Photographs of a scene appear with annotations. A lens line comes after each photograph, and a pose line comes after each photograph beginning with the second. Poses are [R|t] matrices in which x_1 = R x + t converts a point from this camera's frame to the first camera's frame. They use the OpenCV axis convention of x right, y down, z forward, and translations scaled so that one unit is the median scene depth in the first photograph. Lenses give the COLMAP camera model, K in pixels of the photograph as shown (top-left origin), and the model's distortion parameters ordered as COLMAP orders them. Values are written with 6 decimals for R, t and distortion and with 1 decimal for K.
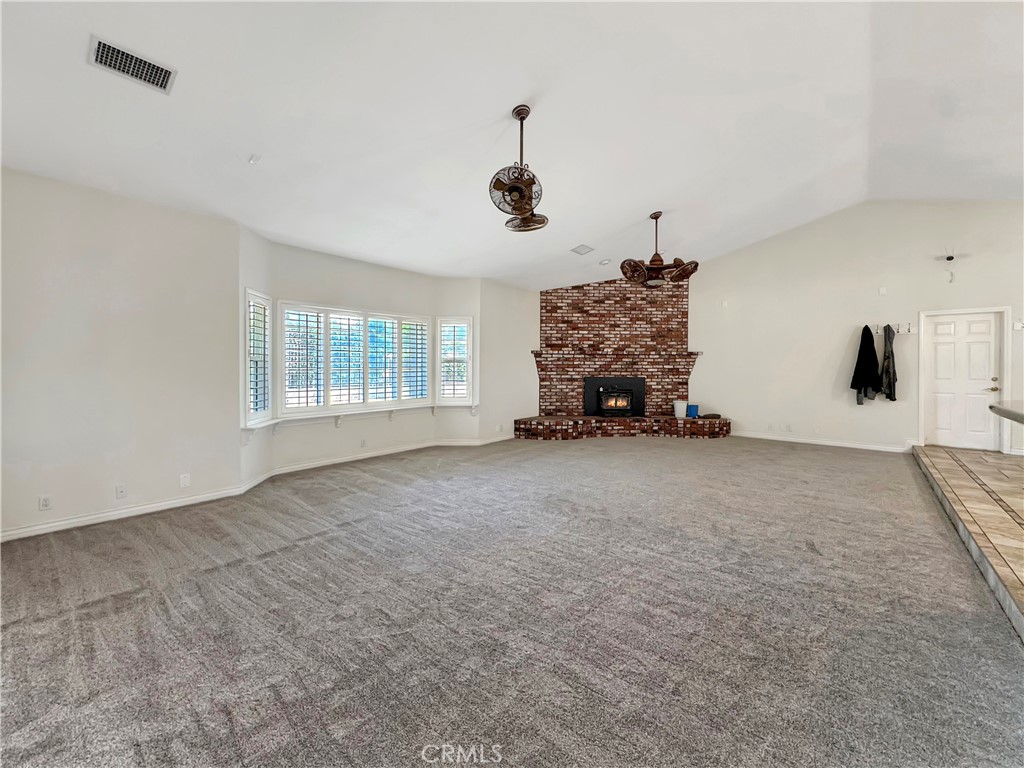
lens RADIAL K [[413.7, 0, 504.5], [0, 413.7, 379.4], [0, 0, 1]] dist [-0.003972, 0.000753]
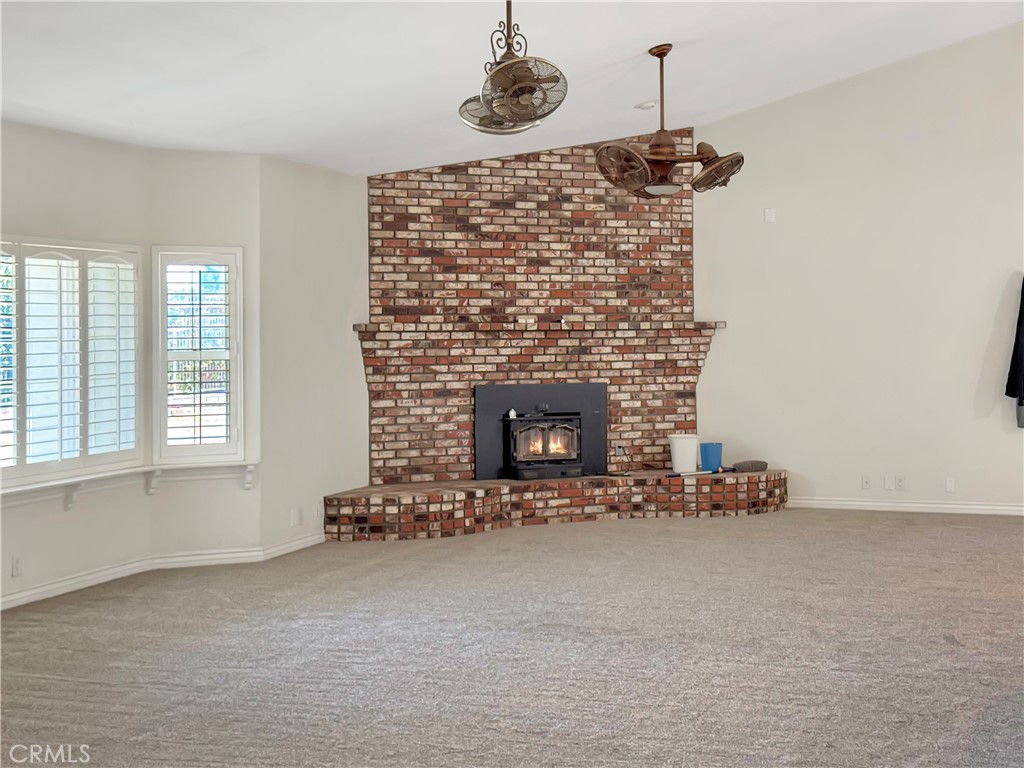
lens RADIAL K [[1443.2, 0, 513.5], [0, 1443.2, 380.8], [0, 0, 1]] dist [0.140060, 0.000000]
pose [[0.935573, -0.025082, 0.352241, -0.283600], [0.026051, 0.999659, 0.001990, -0.012786], [-0.352171, 0.007315, 0.935907, -0.372017]]
